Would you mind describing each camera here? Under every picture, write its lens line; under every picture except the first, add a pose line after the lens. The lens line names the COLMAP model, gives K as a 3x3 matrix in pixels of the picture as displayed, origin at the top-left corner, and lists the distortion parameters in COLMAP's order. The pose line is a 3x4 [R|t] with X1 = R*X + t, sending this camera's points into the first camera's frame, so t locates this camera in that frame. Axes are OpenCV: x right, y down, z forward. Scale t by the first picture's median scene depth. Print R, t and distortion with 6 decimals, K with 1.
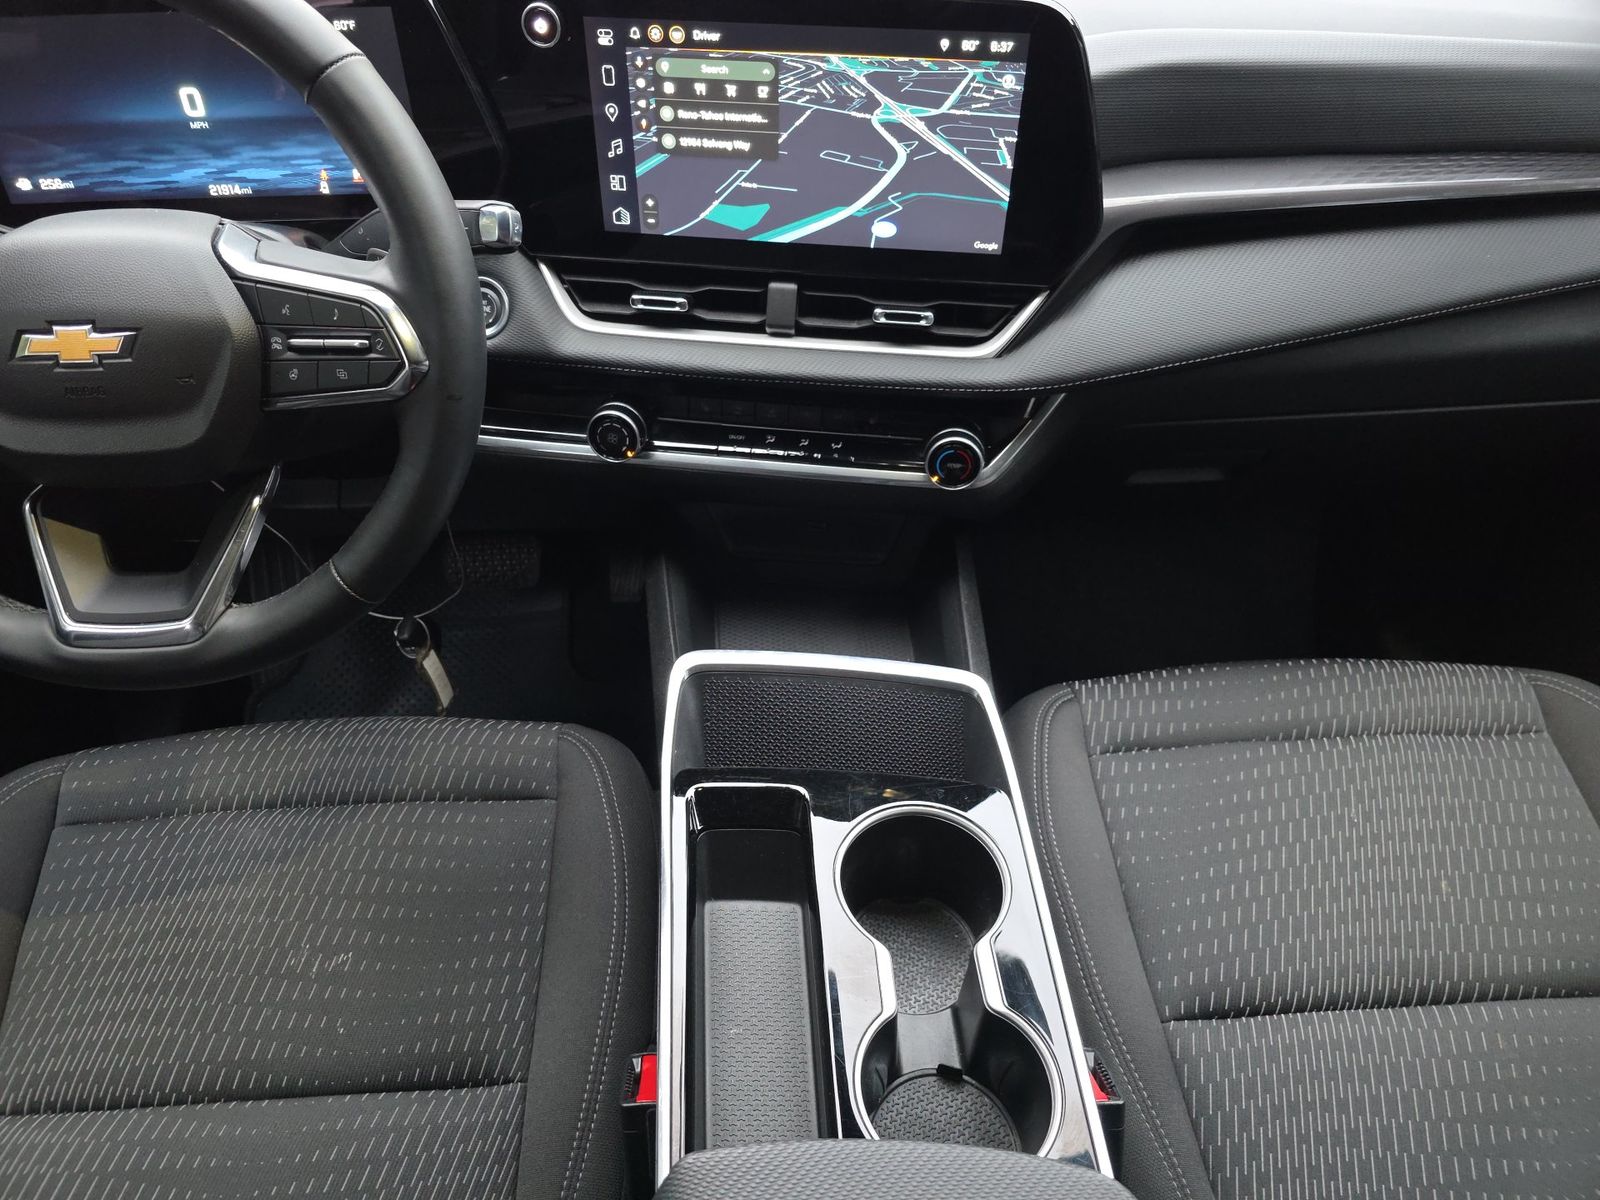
lens RADIAL K [[1072.7, 0, 800.0], [0, 1072.7, 600.0], [0, 0, 1]] dist [0.036741, -0.054728]
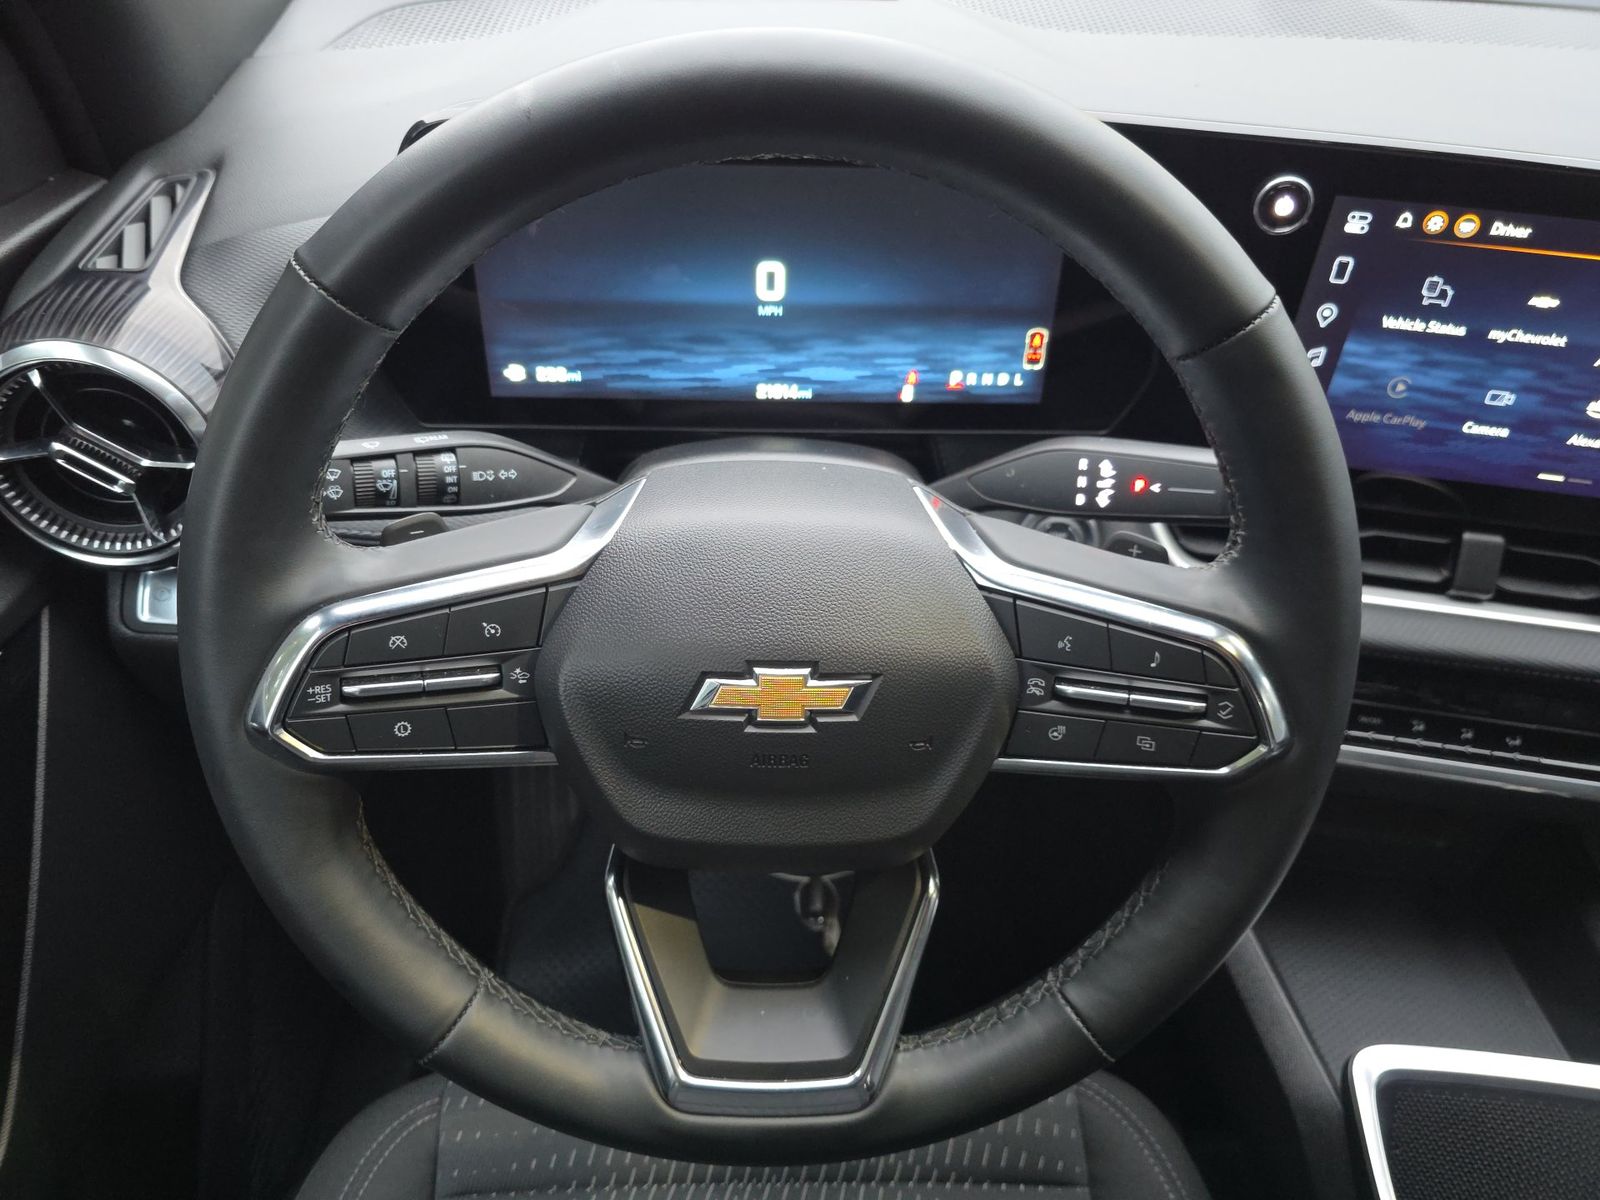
lens RADIAL K [[1097.9, 0, 800.0], [0, 1097.9, 600.0], [0, 0, 1]] dist [0.037947, -0.063169]
pose [[0.998715, 0.047371, -0.018017, -0.509085], [-0.048139, 0.997832, -0.044887, -0.207411], [0.015851, 0.045697, 0.998830, 0.251710]]
